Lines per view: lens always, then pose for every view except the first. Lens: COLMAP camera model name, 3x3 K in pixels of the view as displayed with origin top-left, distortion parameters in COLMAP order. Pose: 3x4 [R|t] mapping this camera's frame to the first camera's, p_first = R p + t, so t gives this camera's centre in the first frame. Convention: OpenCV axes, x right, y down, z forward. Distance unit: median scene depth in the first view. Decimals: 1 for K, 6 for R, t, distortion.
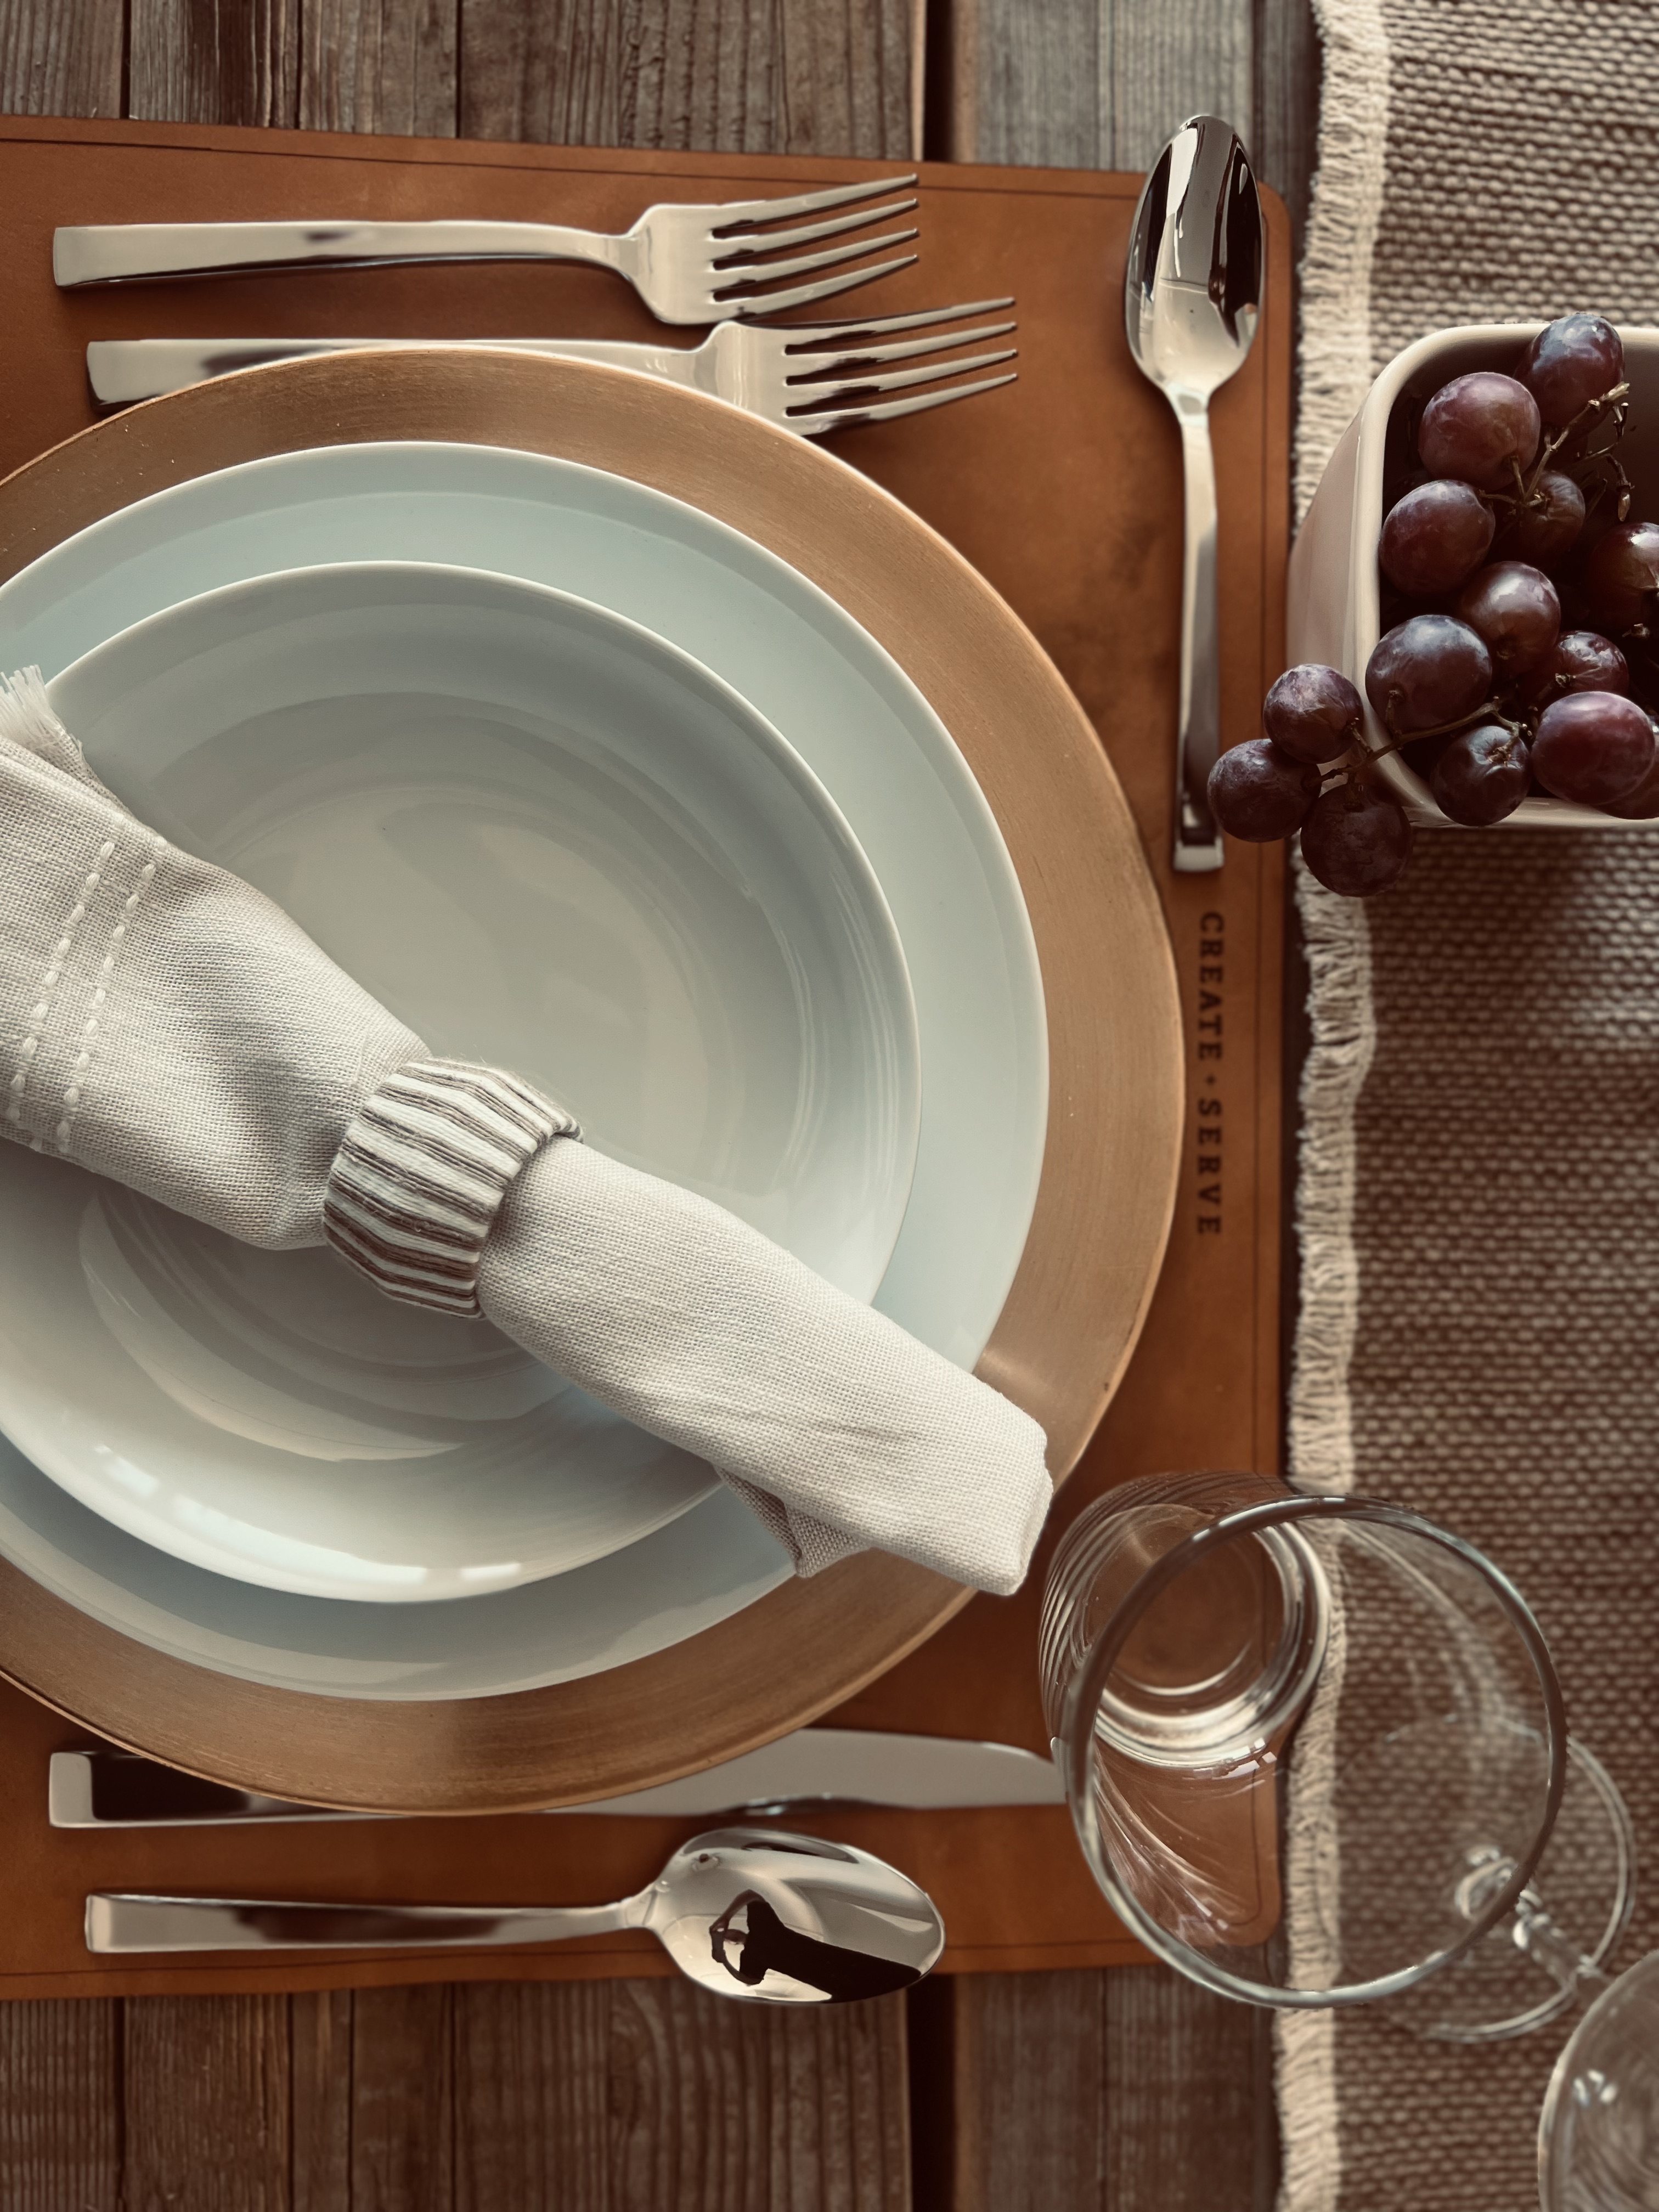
lens RADIAL K [[1692.7, 0, 836.1], [0, 1692.7, 1123.9], [0, 0, 1]] dist [0.003260, -0.024151]
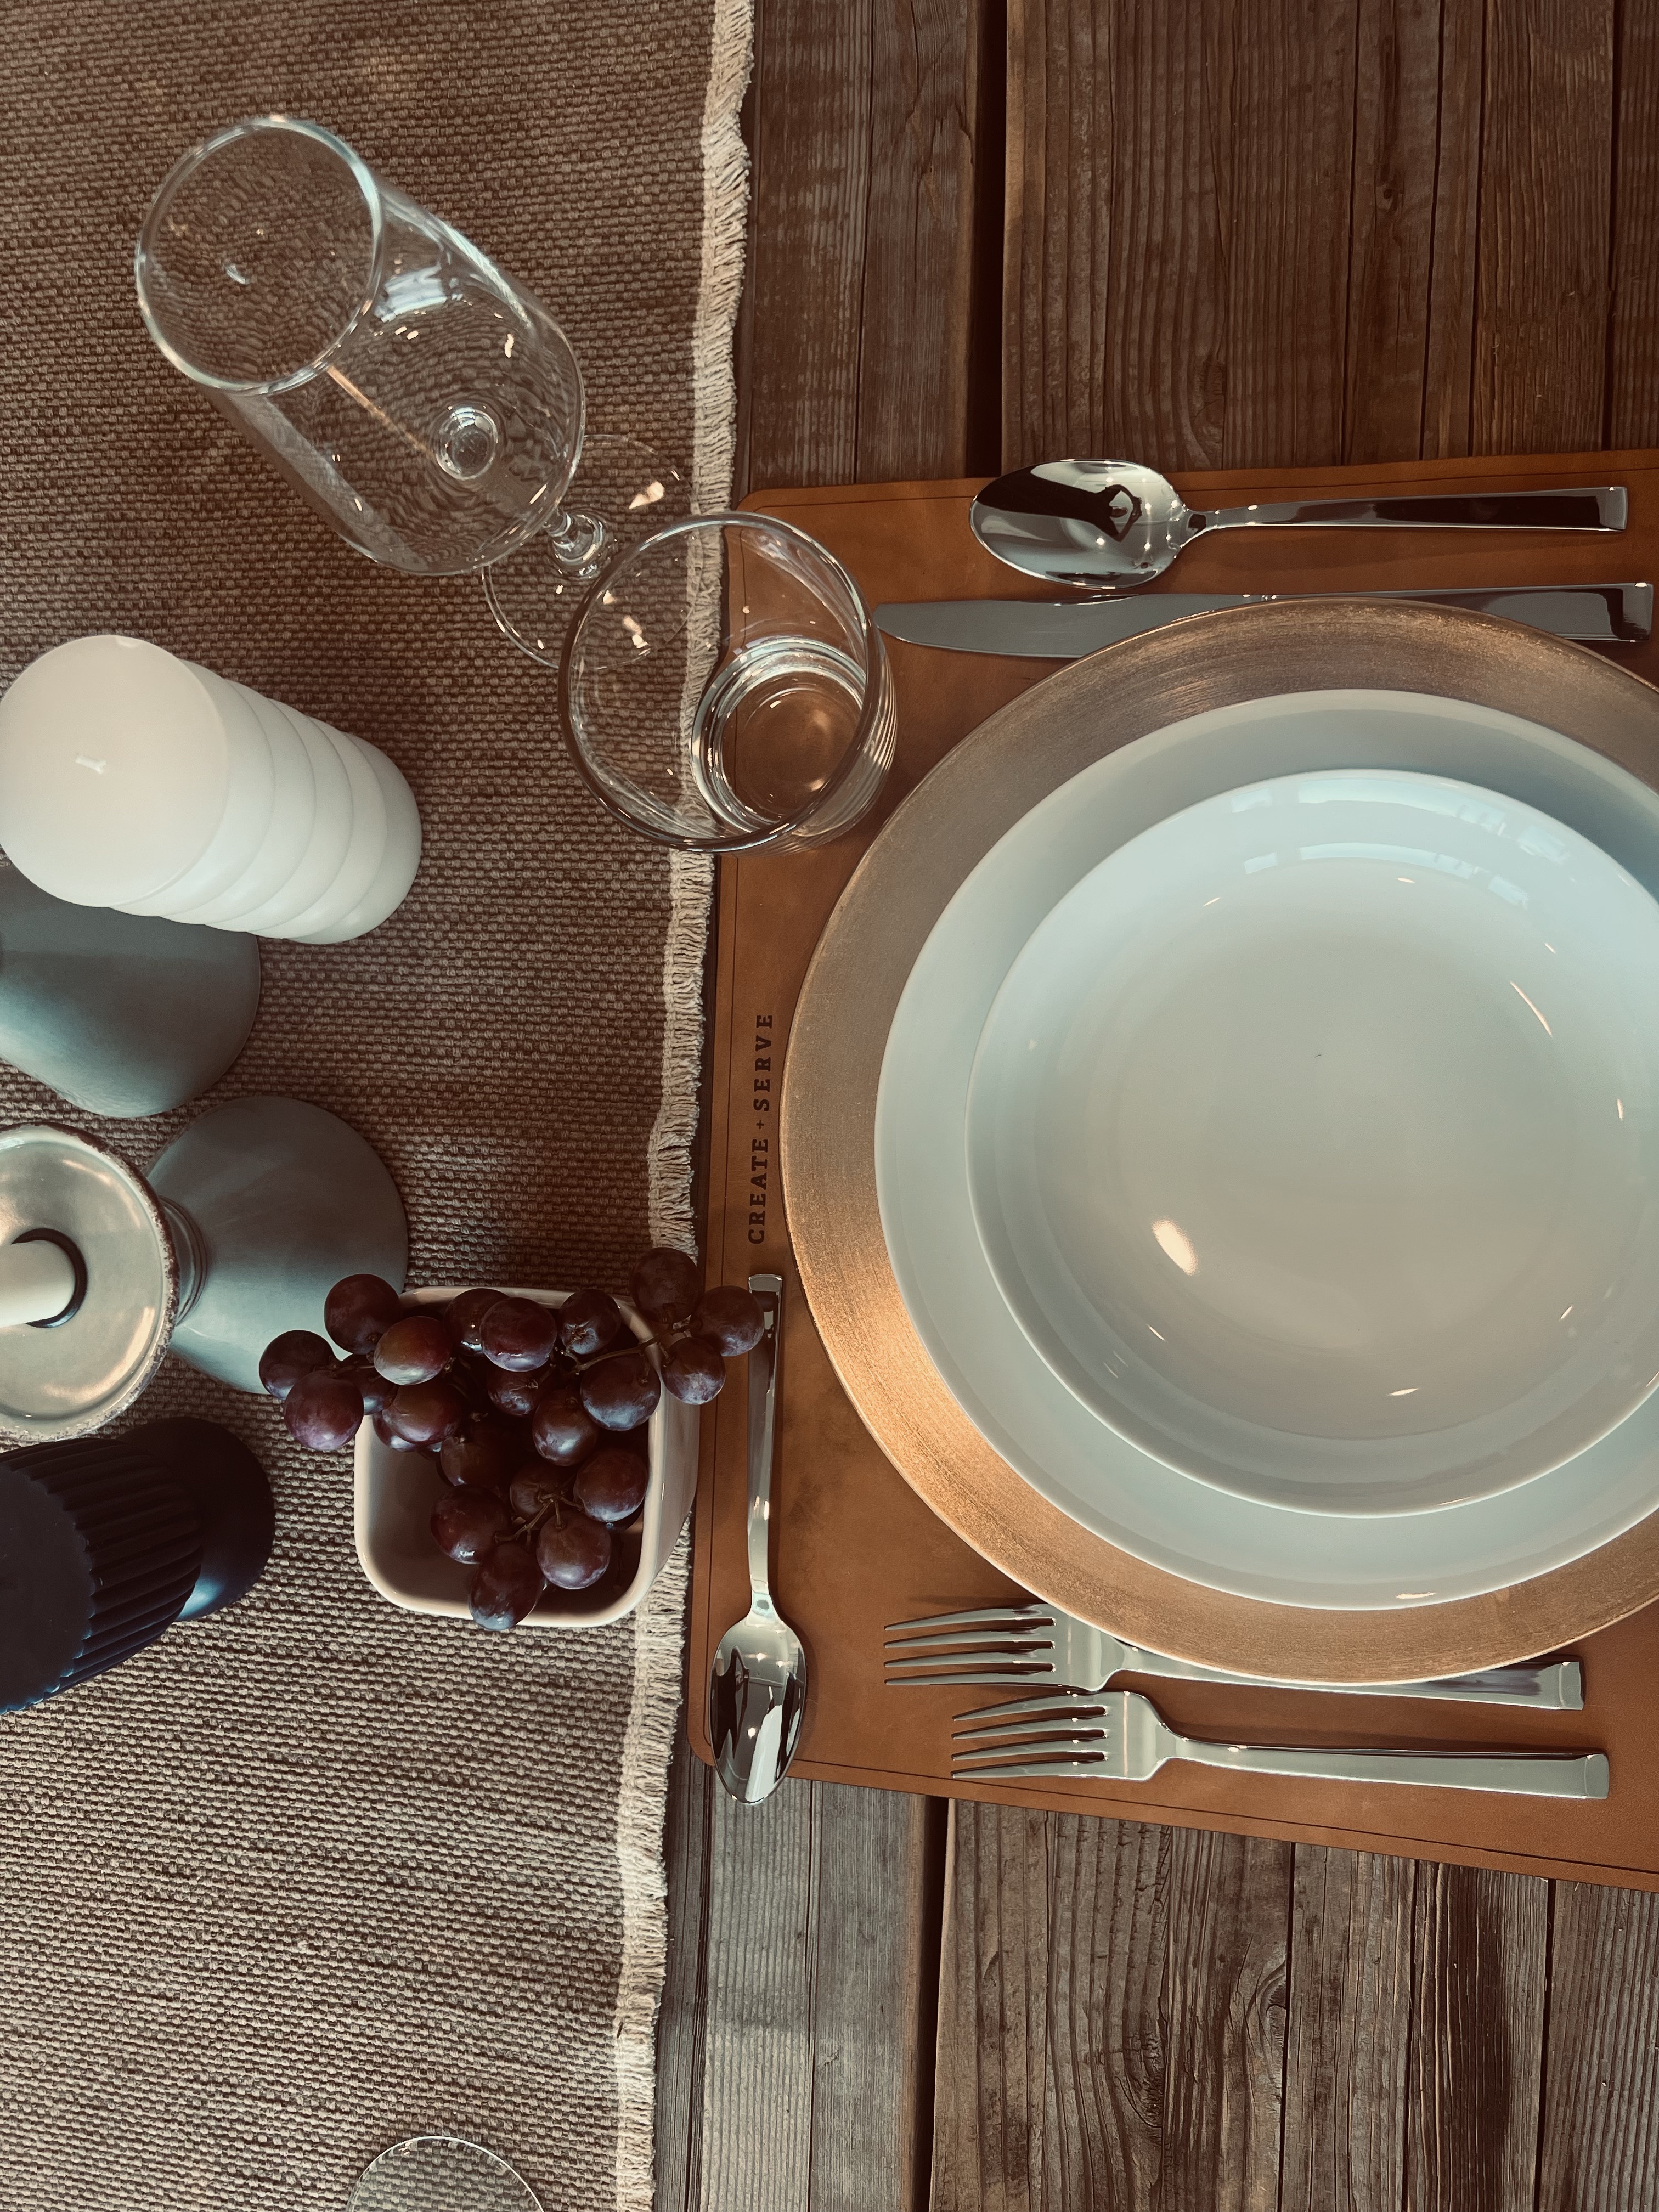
lens RADIAL K [[1610.9, 0, 822.6], [0, 1610.9, 1101.8], [0, 0, 1]] dist [0.002313, -0.002176]
pose [[-0.988491, -0.030195, 0.148233, -0.025253], [0.029126, -0.999532, -0.009381, 0.007366], [0.148447, -0.004955, 0.988908, -0.313076]]
